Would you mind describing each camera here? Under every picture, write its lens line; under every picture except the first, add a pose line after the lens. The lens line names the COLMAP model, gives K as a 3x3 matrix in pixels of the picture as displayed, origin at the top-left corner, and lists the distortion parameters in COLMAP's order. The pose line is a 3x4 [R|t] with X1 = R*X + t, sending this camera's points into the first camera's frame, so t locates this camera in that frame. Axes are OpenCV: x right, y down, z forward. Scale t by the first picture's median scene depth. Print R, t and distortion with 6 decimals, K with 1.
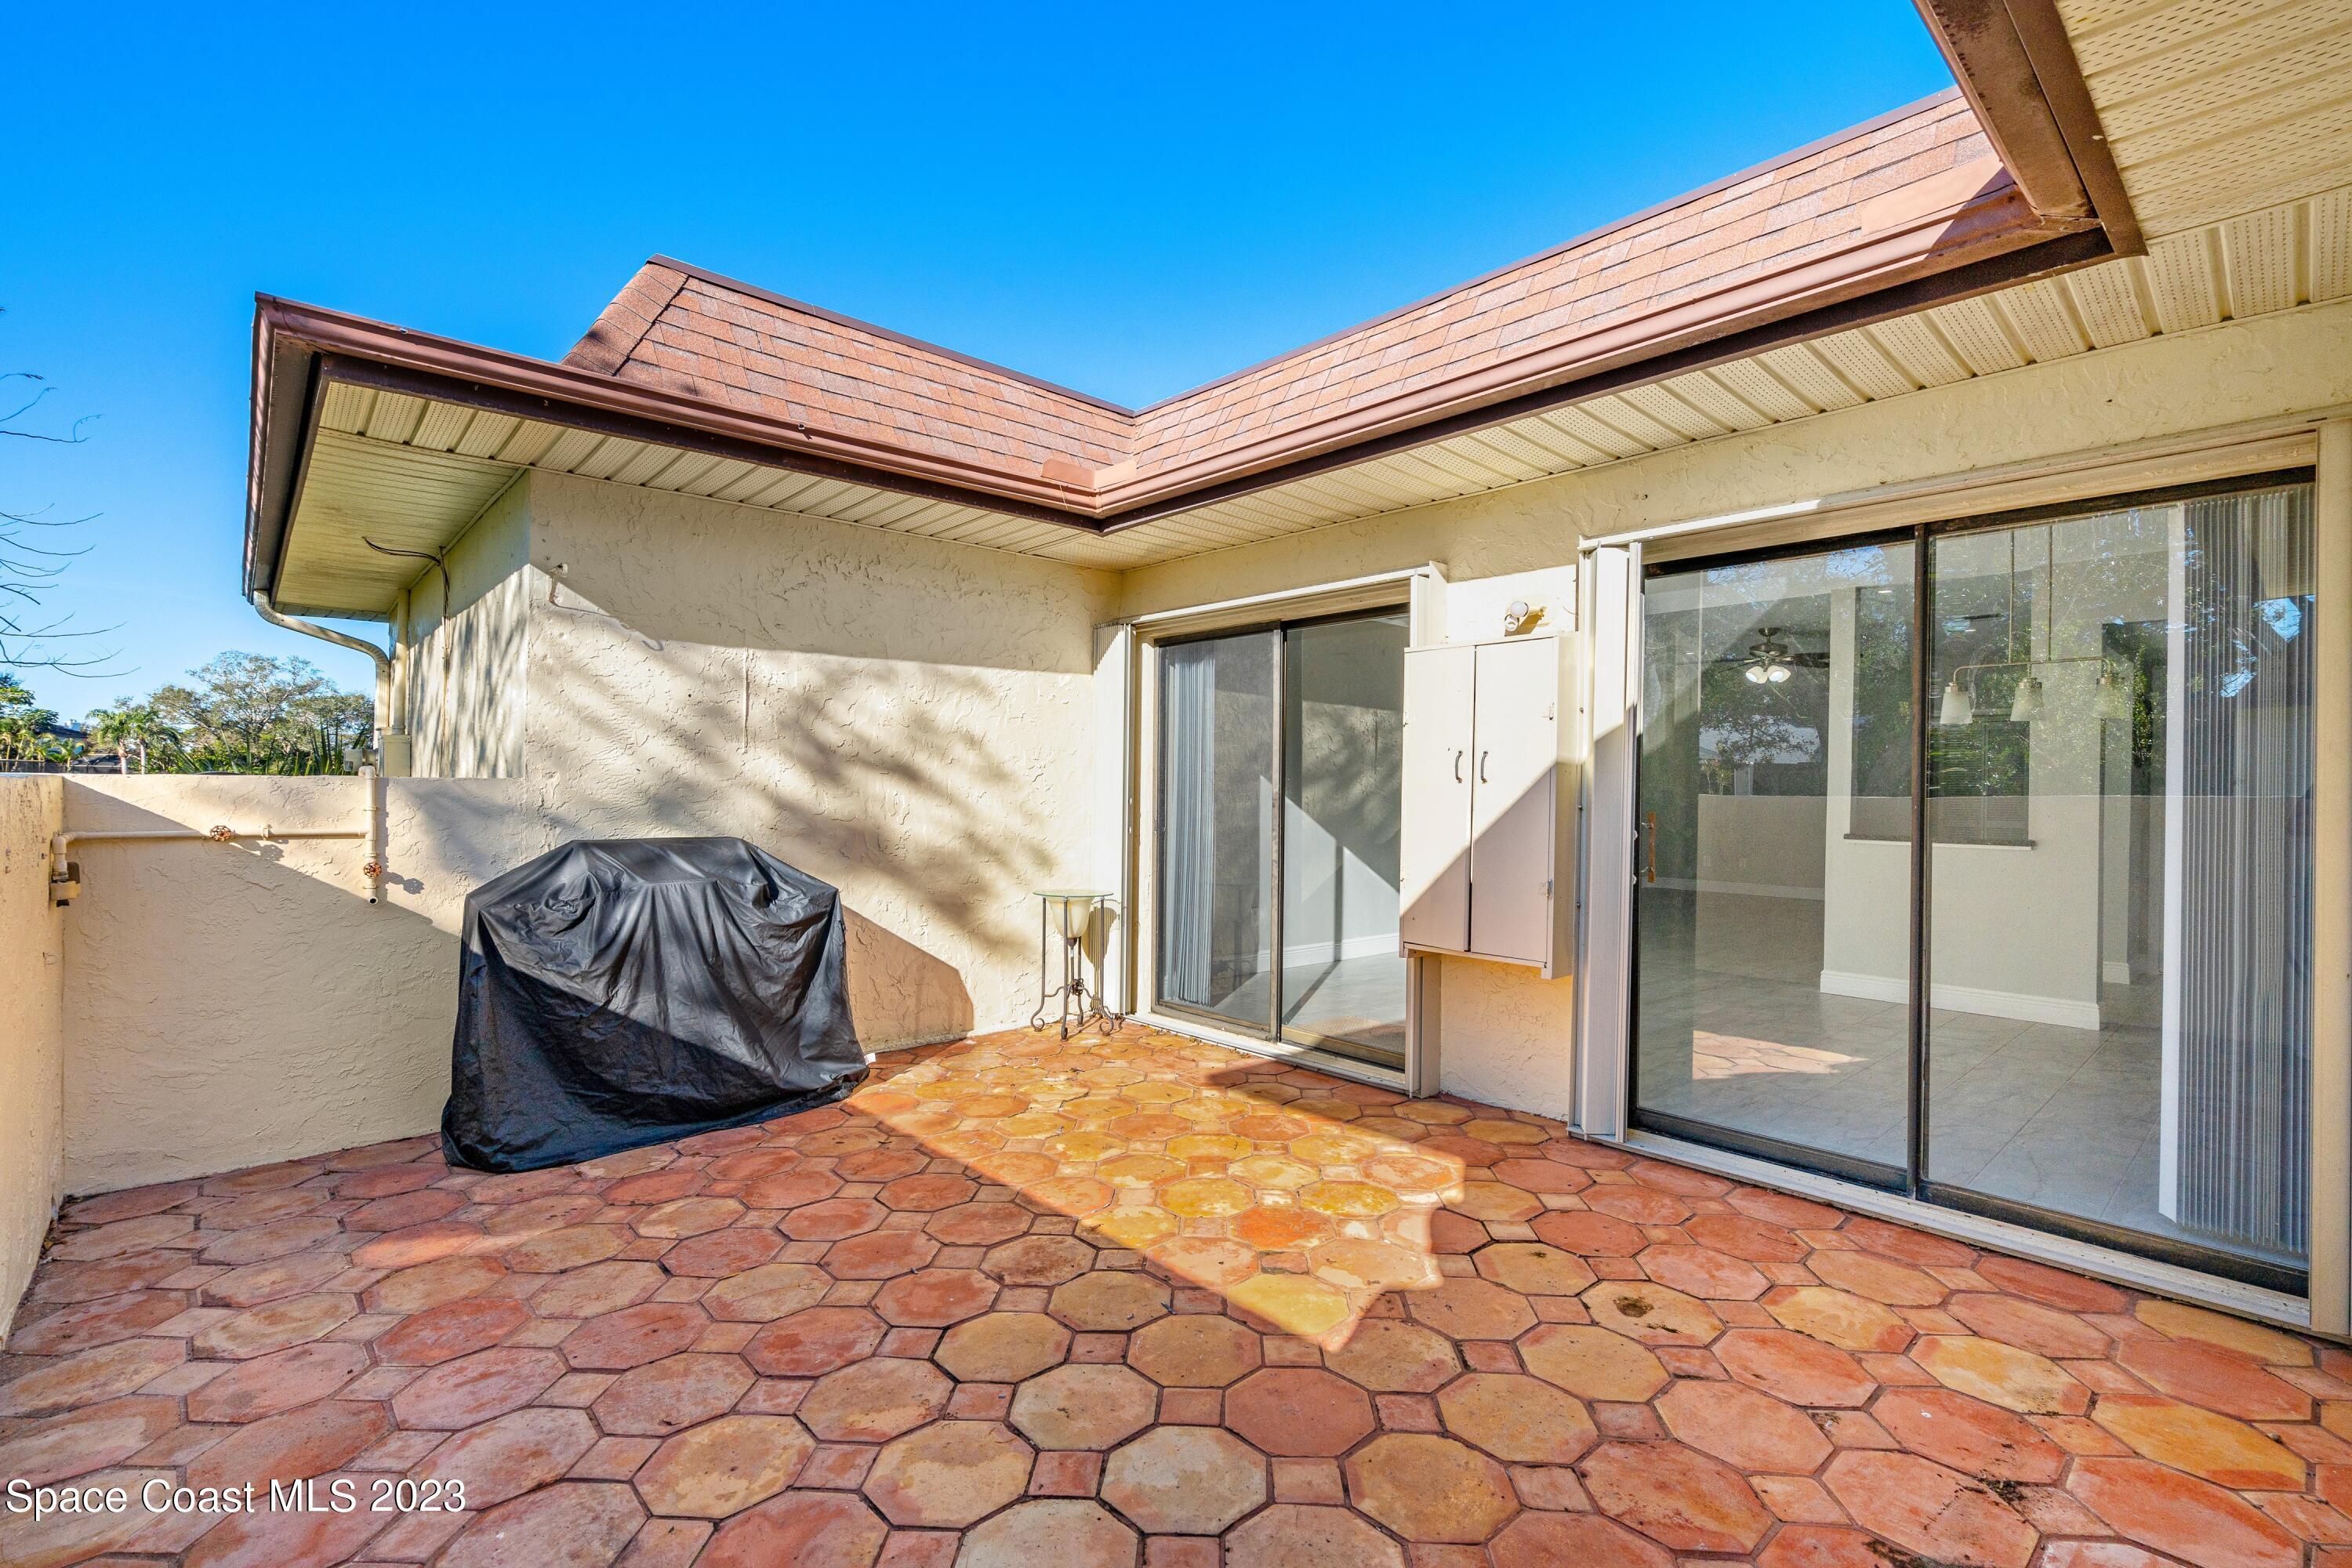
lens RADIAL K [[1060.6, 0, 1171.4], [0, 1060.6, 795.2], [0, 0, 1]] dist [-0.006741, 0.001520]
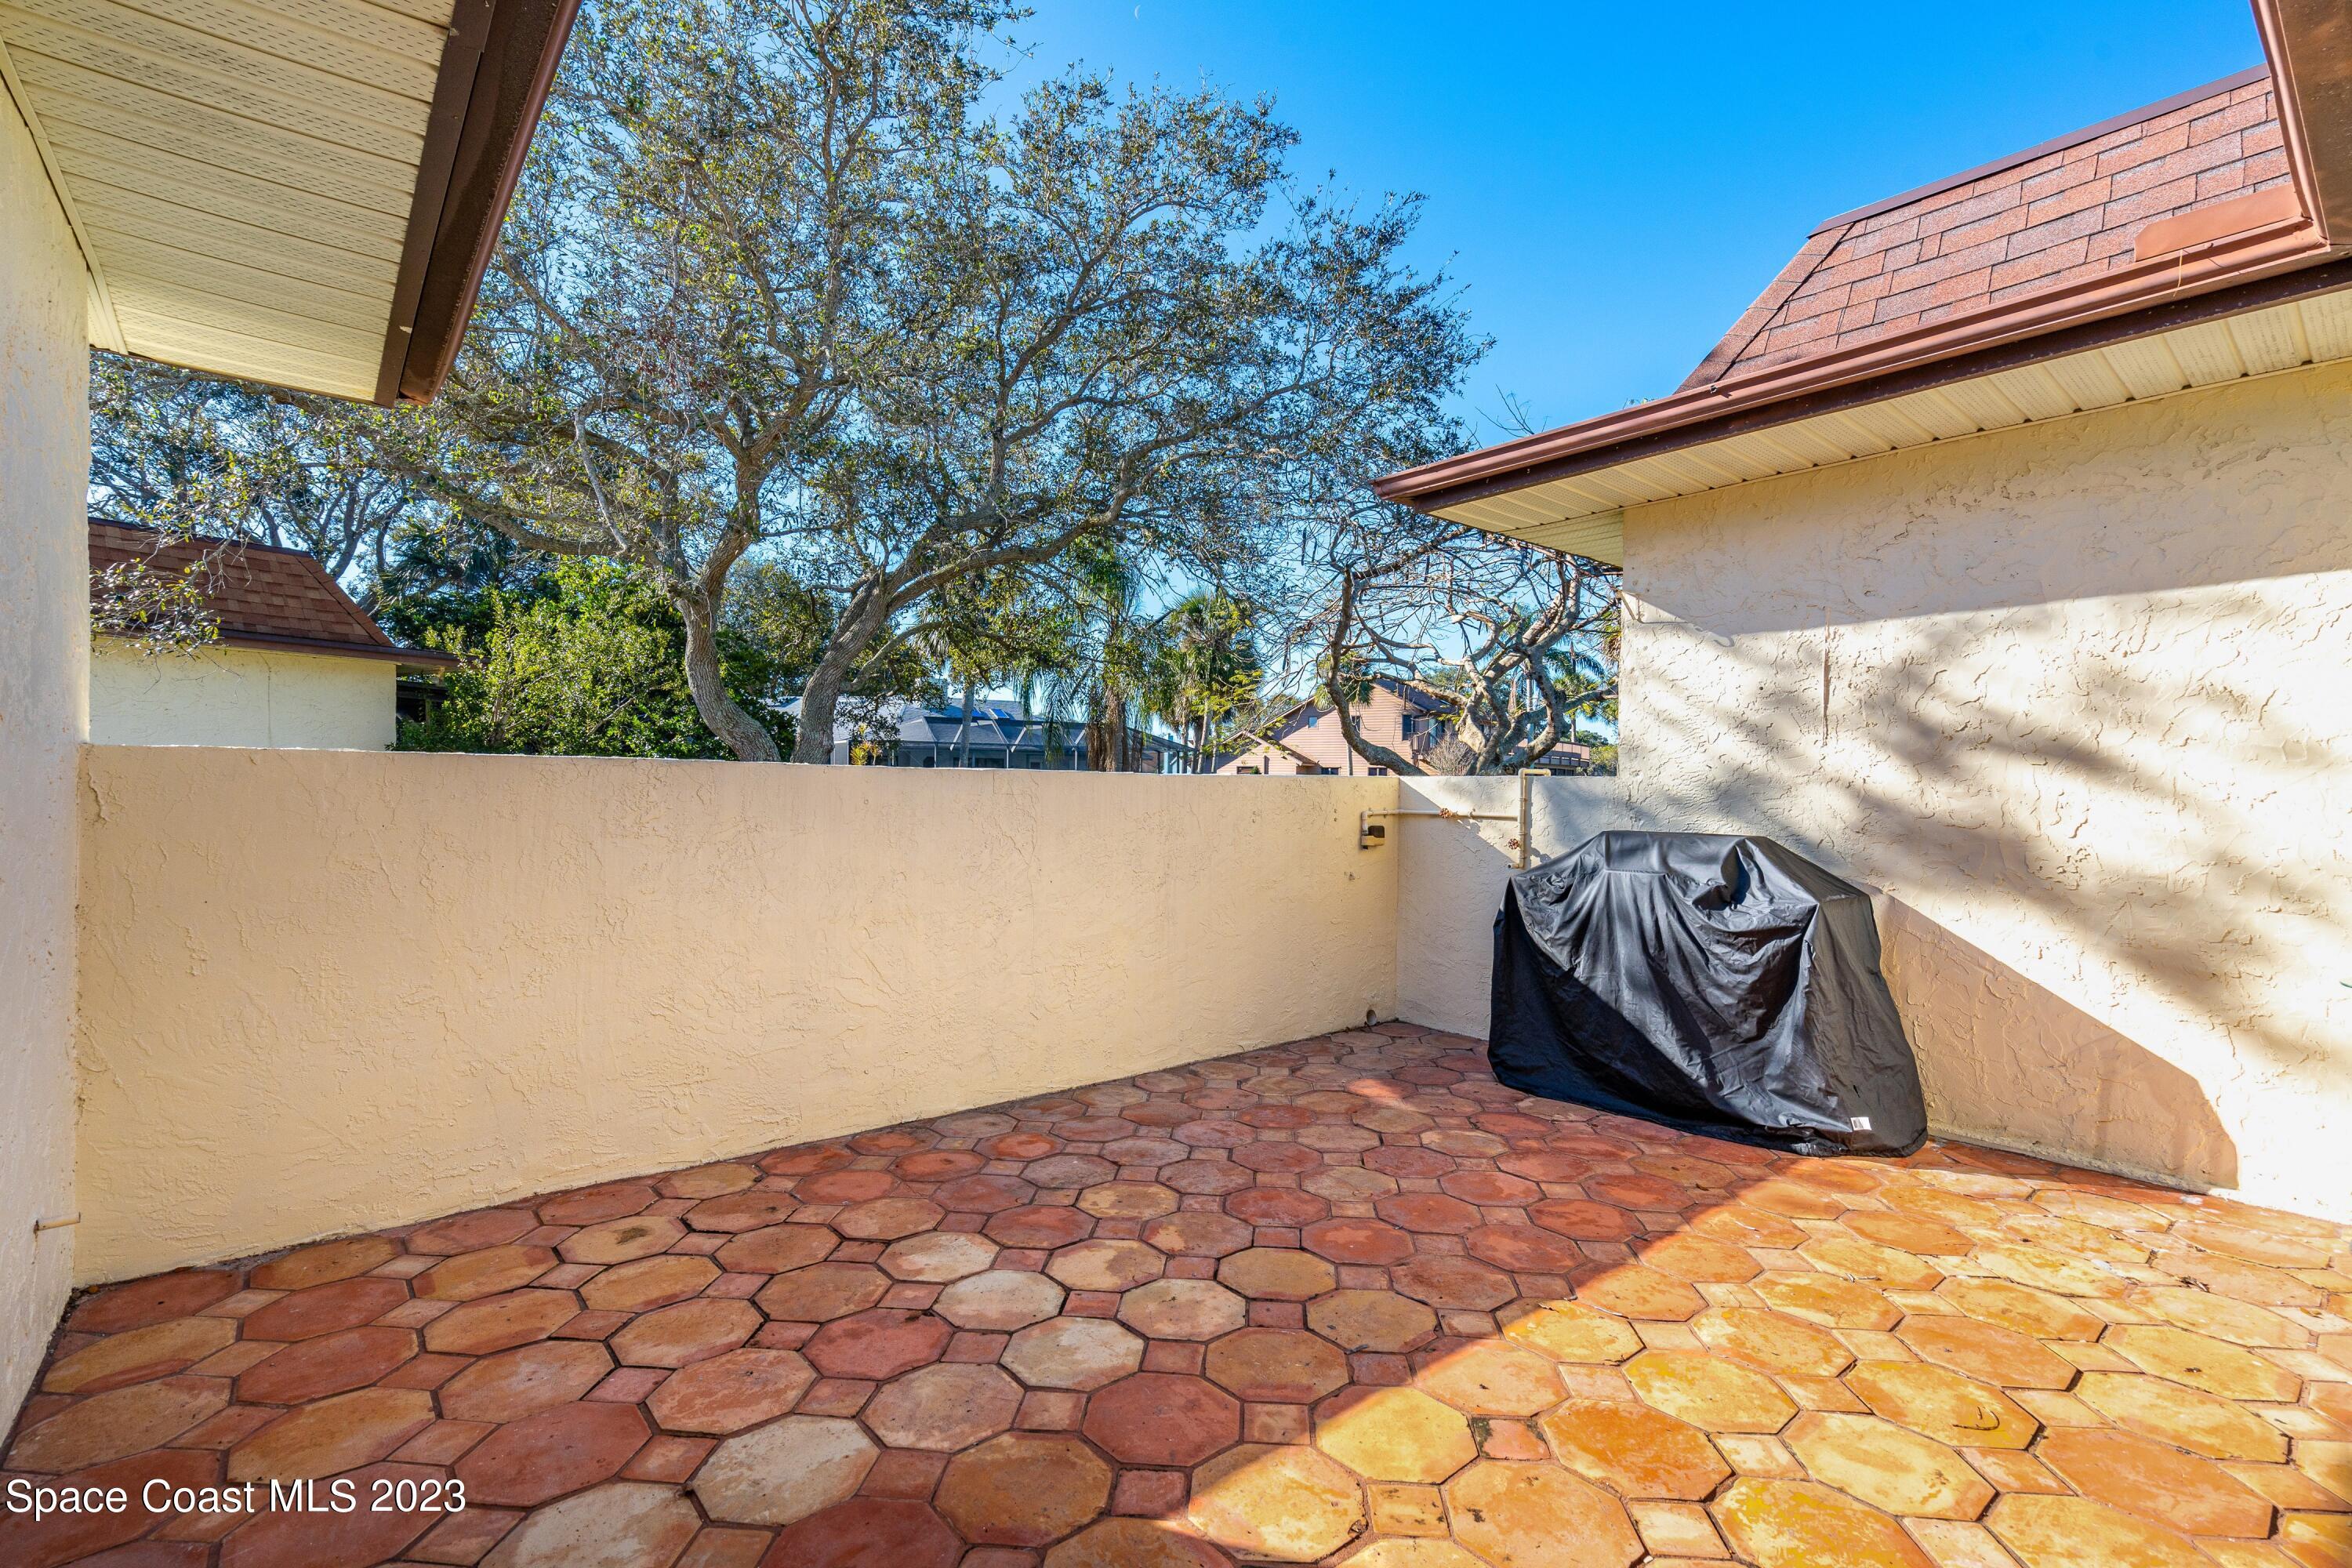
lens RADIAL K [[1060.6, 0, 1168.3], [0, 1060.6, 770.2], [0, 0, 1]] dist [-0.006741, 0.001520]
pose [[-0.052840, -0.024750, -0.998296, 0.610266], [-0.019378, 0.999530, -0.023754, 0.016342], [0.998415, 0.018090, -0.053295, 0.595606]]
